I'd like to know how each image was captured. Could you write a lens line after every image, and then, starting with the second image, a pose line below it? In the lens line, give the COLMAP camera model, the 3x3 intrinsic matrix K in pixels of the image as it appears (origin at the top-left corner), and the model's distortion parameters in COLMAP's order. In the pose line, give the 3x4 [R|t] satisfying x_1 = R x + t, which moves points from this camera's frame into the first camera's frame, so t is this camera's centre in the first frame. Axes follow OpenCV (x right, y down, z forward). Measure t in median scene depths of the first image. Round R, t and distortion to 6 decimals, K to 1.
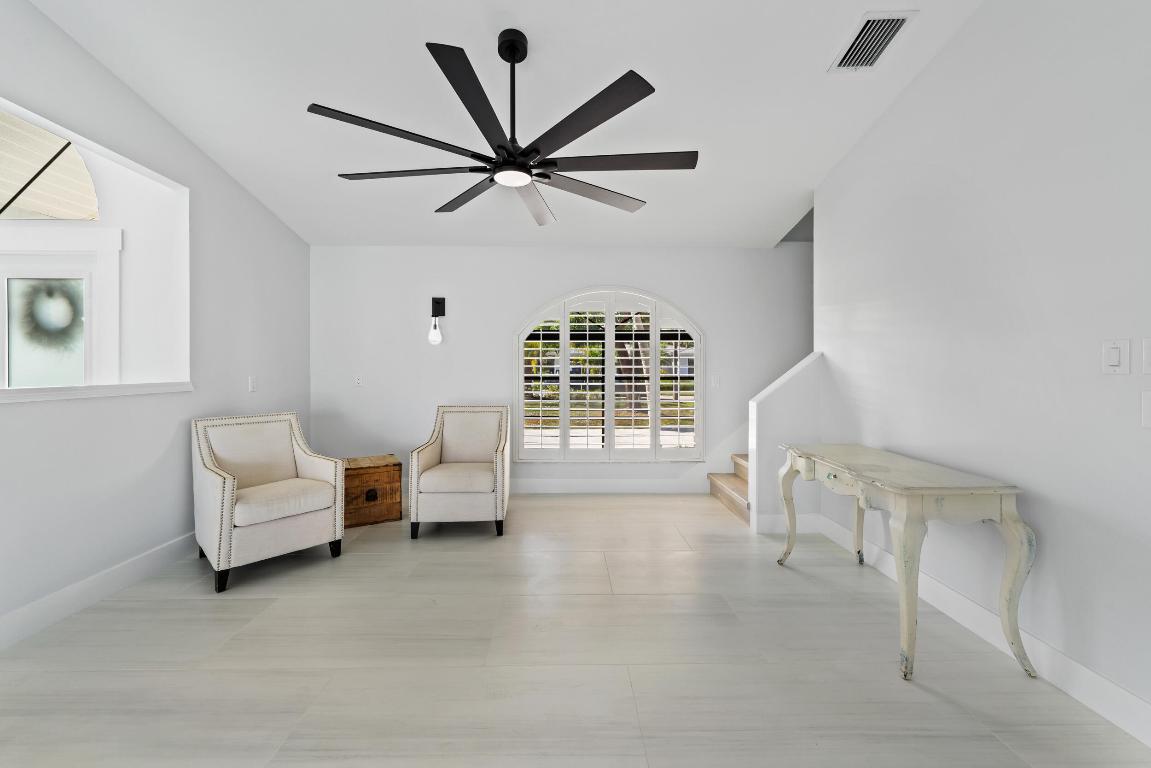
lens RADIAL K [[461.7, 0, 573.8], [0, 461.7, 370.0], [0, 0, 1]] dist [-0.000293, -0.000018]
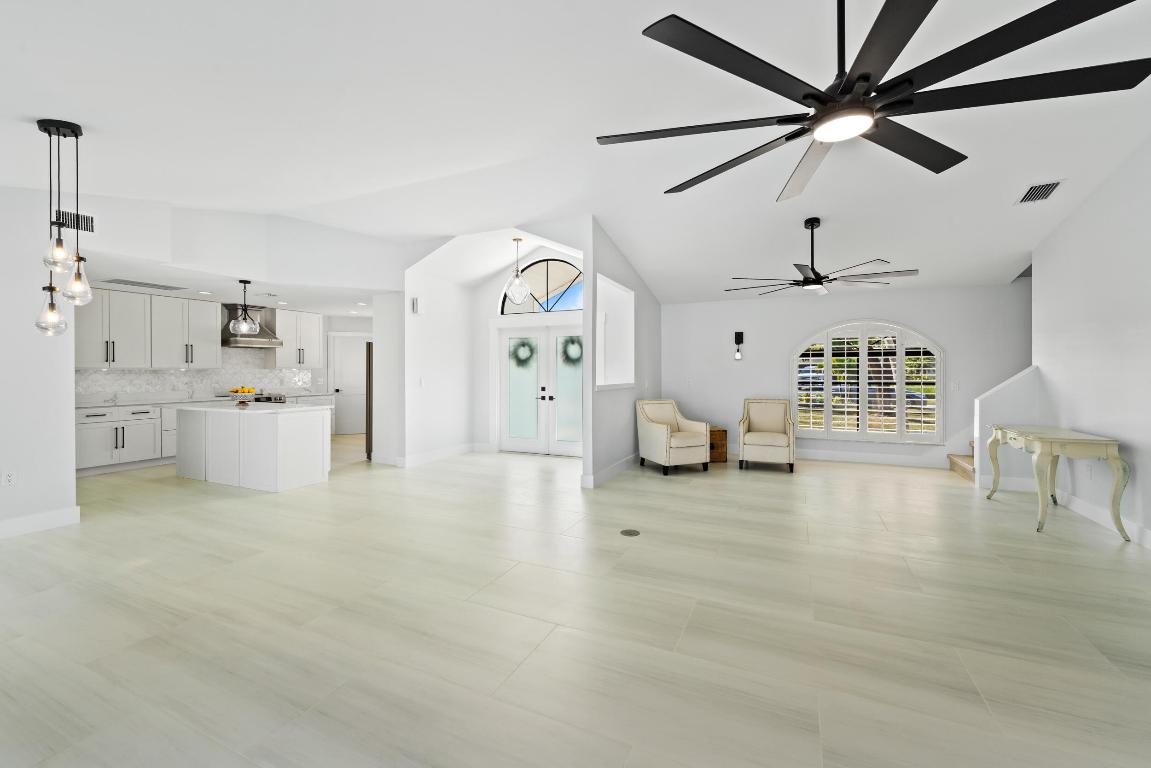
lens RADIAL K [[480.0, 0, 576.2], [0, 480.0, 375.8], [0, 0, 1]] dist [0.001269, 0.000316]
pose [[0.901203, 0.000922, -0.433396, -0.100026], [-0.000750, 1.000000, 0.000570, -0.006530], [0.433396, -0.000189, 0.901204, -0.928620]]
